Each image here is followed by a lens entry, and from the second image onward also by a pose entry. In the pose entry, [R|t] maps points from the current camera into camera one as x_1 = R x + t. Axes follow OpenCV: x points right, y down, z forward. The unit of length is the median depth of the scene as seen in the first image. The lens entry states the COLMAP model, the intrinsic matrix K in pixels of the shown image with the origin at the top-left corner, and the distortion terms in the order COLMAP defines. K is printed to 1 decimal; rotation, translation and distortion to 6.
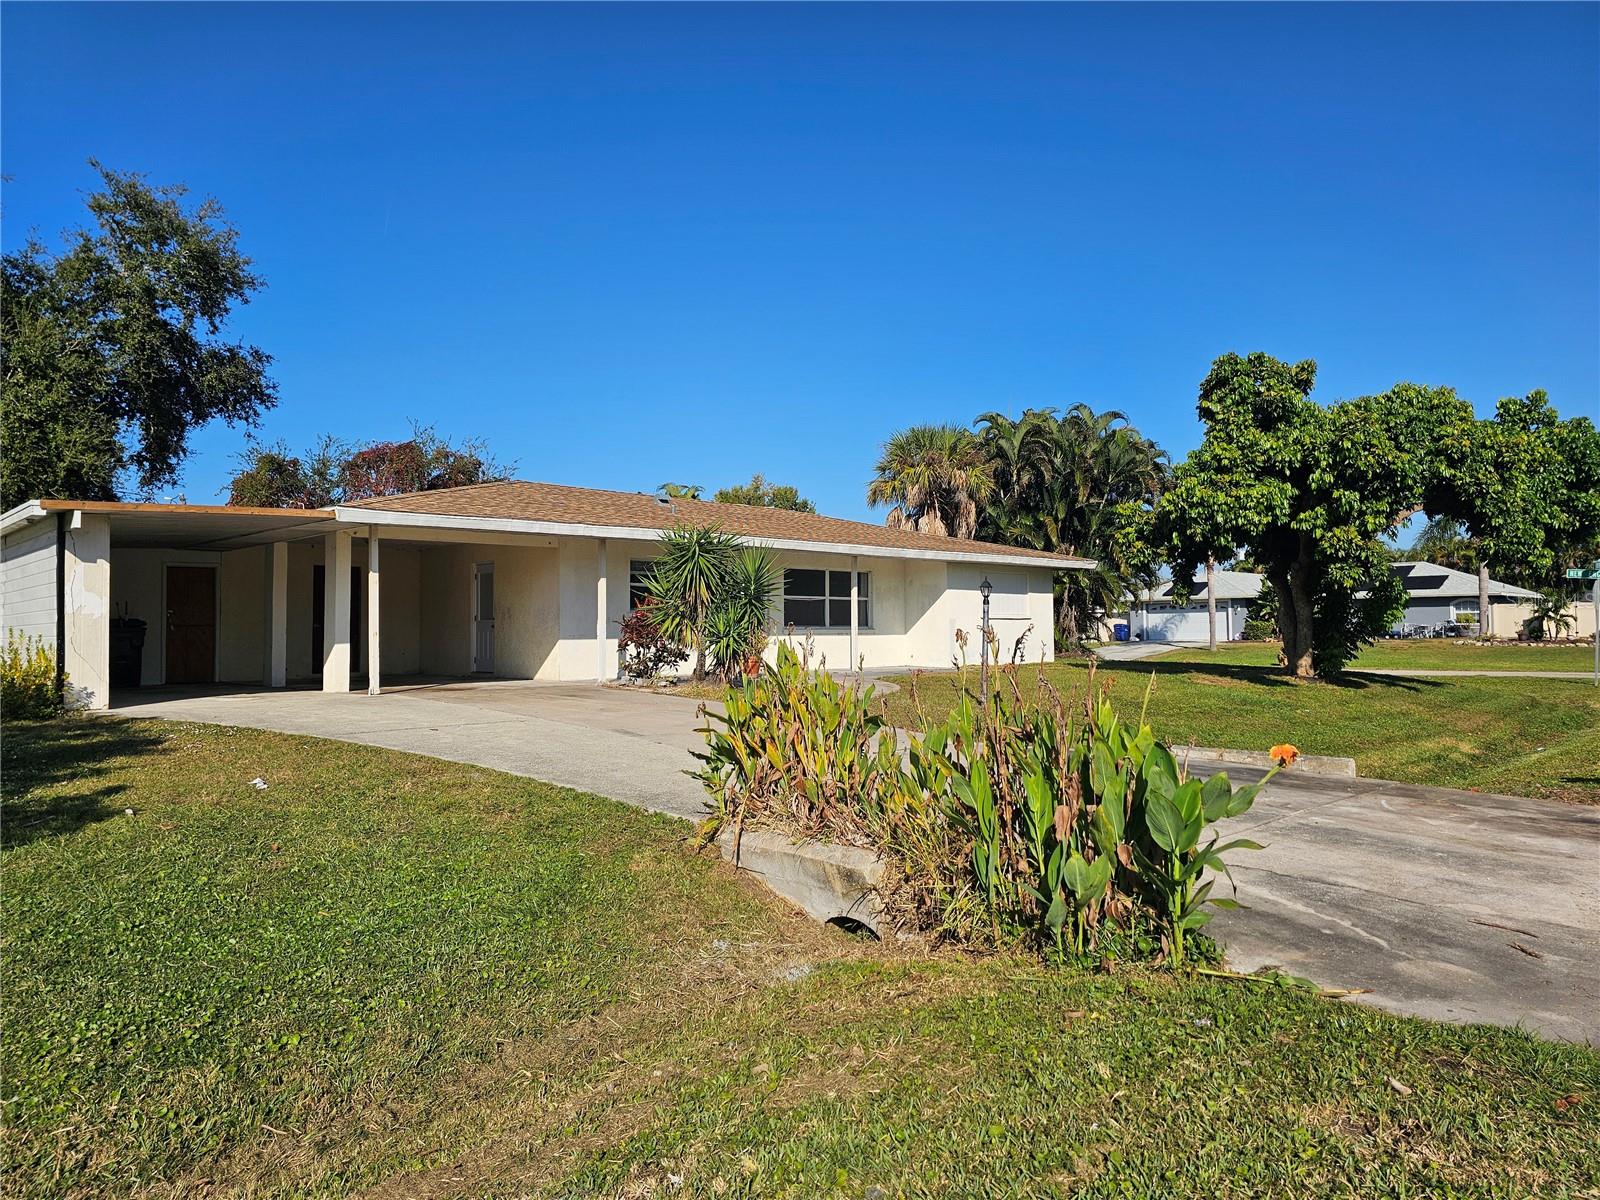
lens RADIAL K [[1070.9, 0, 802.3], [0, 1070.9, 600.1], [0, 0, 1]] dist [0.010223, -0.010492]
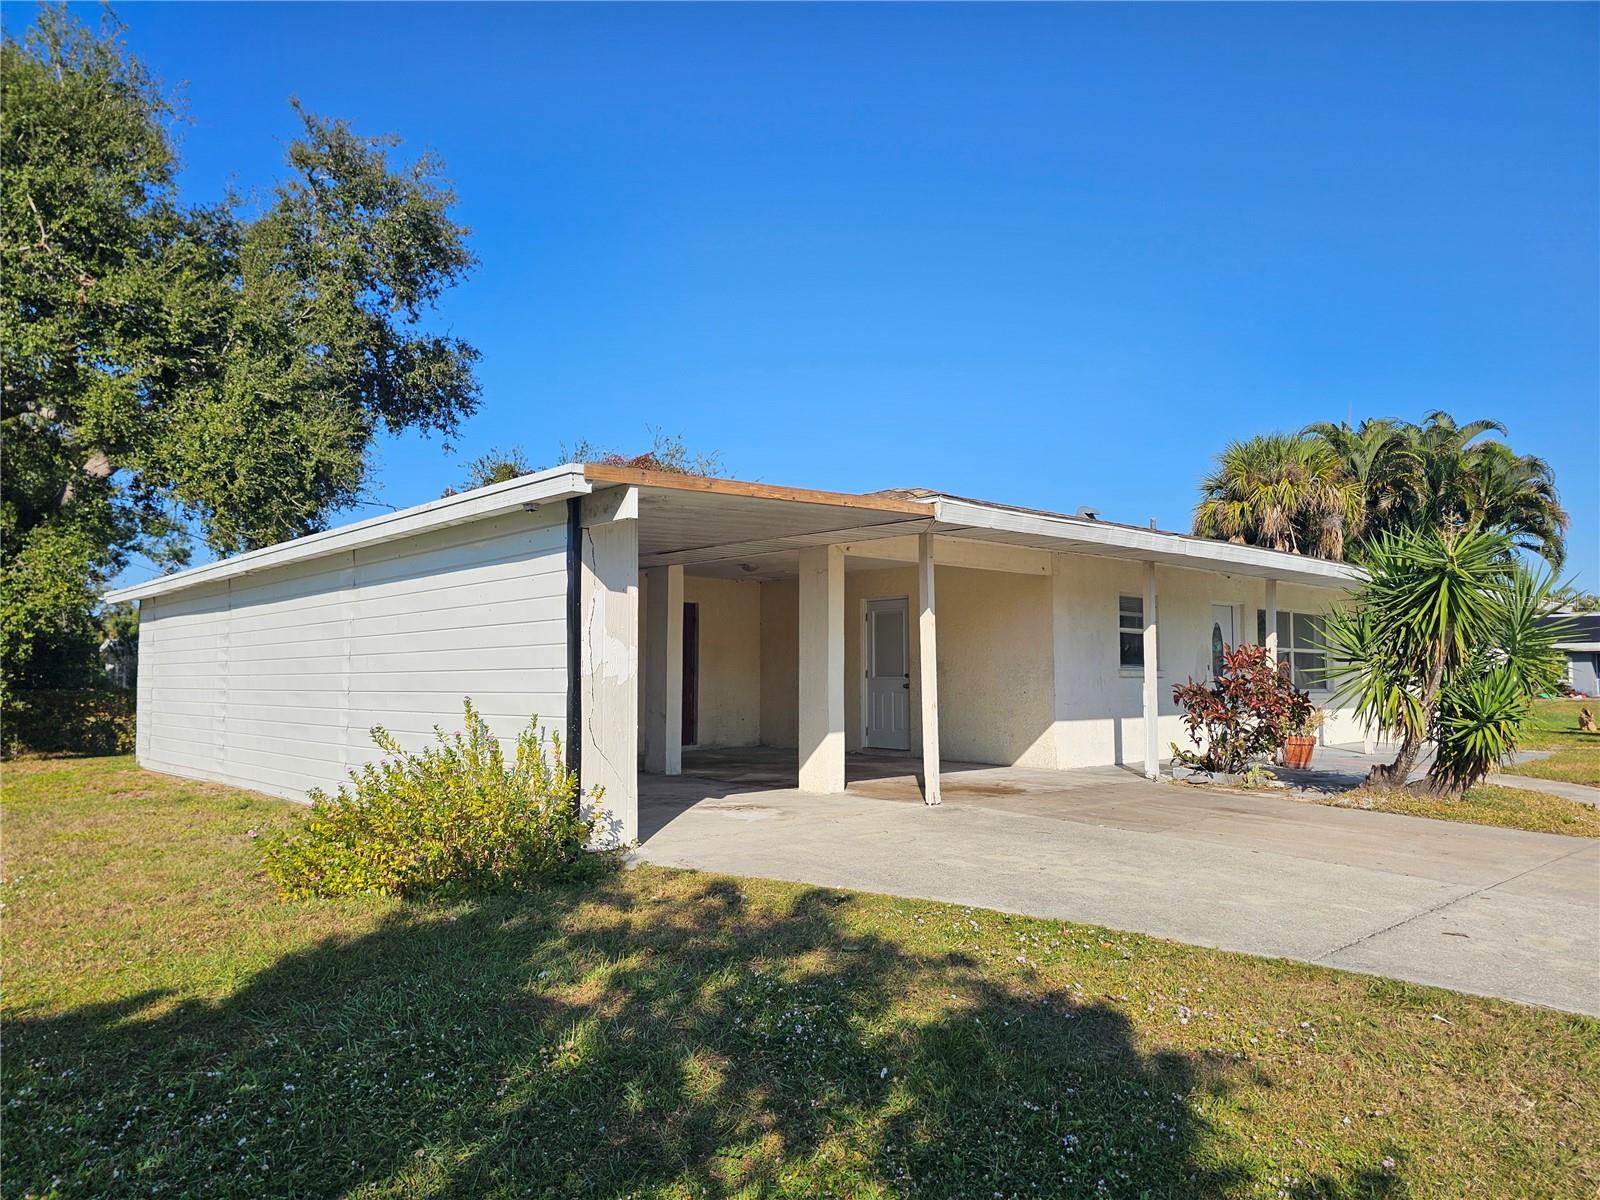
lens RADIAL K [[1070.9, 0, 796.2], [0, 1070.9, 603.6], [0, 0, 1]] dist [0.010223, -0.010492]
pose [[0.999726, 0.003338, -0.023189, -0.246506], [-0.004242, 0.999229, -0.039027, -0.002535], [0.023041, 0.039115, 0.998969, 0.203032]]
